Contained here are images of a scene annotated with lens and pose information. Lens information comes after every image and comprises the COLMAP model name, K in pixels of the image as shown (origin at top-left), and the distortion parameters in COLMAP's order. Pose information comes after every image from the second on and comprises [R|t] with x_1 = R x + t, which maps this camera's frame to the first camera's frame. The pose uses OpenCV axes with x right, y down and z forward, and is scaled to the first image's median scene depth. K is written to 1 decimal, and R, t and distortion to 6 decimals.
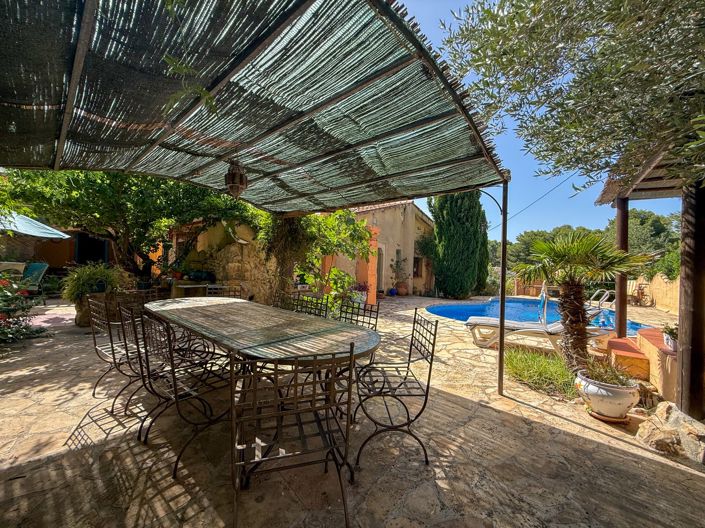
lens RADIAL K [[282.2, 0, 352.4], [0, 282.2, 266.6], [0, 0, 1]] dist [-0.000121, 0.000555]
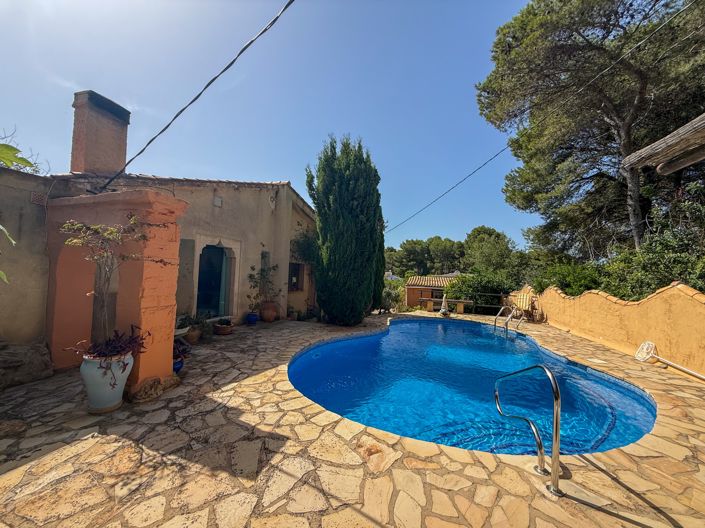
lens RADIAL K [[282.2, 0, 351.9], [0, 282.2, 261.9], [0, 0, 1]] dist [-0.000121, 0.000555]
pose [[0.934675, 0.021114, 0.354875, 0.119017], [-0.011353, 0.999498, -0.029567, -0.019072], [-0.355321, 0.023607, 0.934446, 0.308620]]
